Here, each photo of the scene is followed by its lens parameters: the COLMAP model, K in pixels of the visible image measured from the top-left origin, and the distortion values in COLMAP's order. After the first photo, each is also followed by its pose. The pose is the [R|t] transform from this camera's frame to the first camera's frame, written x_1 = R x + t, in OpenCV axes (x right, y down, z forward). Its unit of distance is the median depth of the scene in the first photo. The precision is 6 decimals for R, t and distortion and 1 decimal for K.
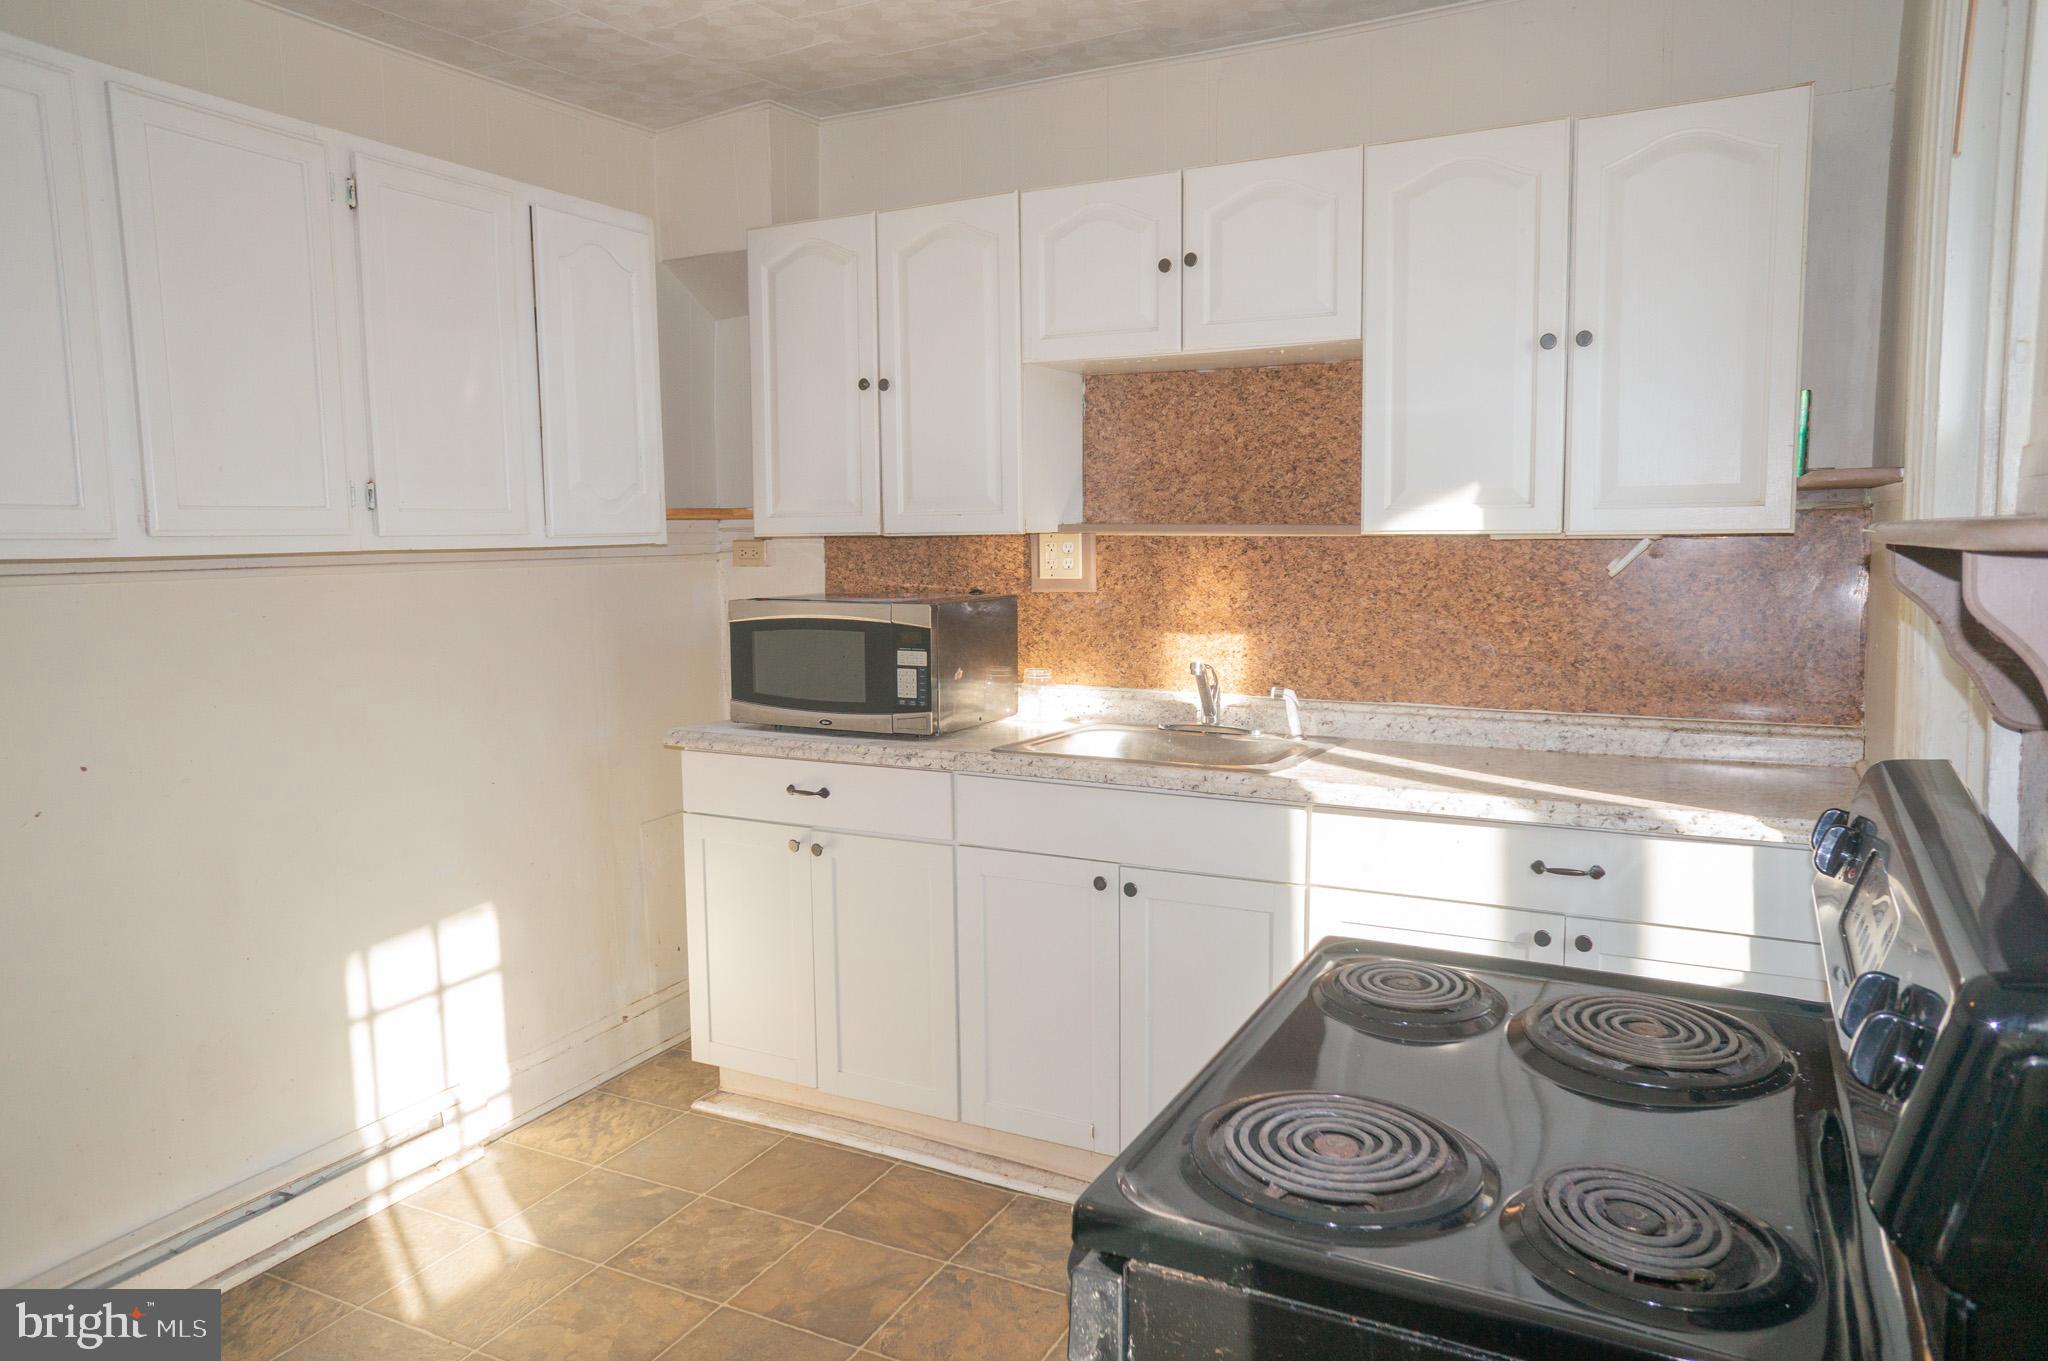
lens RADIAL K [[1389.7, 0, 1021.1], [0, 1389.7, 672.2], [0, 0, 1]] dist [-0.057420, 0.085829]
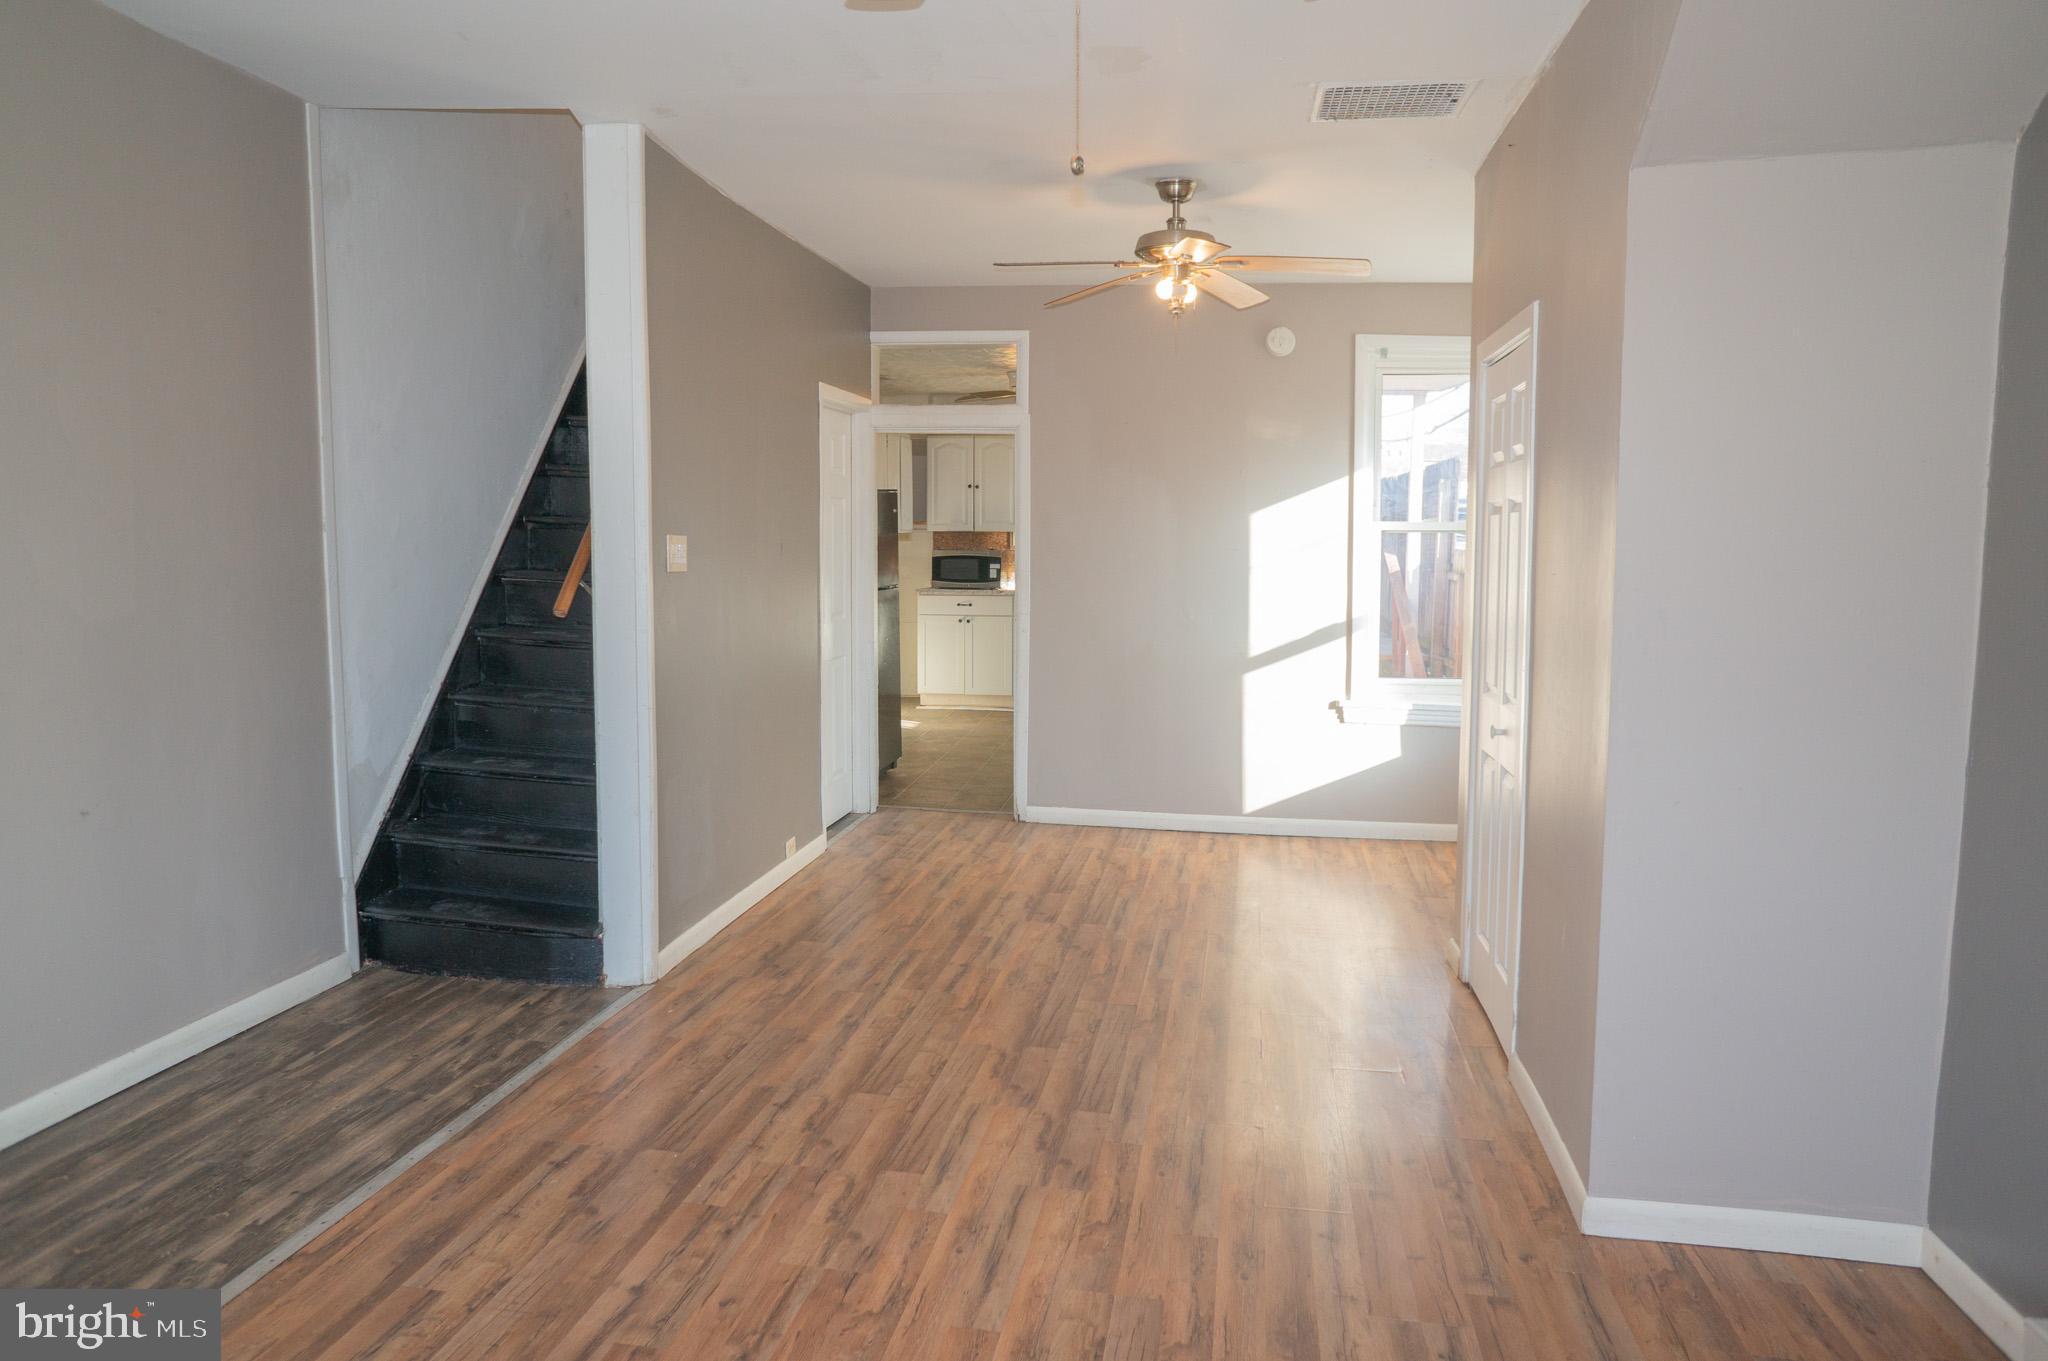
lens RADIAL K [[1389.7, 0, 1021.1], [0, 1389.7, 672.2], [0, 0, 1]] dist [-0.057420, 0.085829]
pose [[0.942502, -0.016242, 0.333805, -1.193668], [0.018640, 0.999818, -0.003981, 0.273283], [-0.333679, 0.009975, 0.942634, -2.340002]]
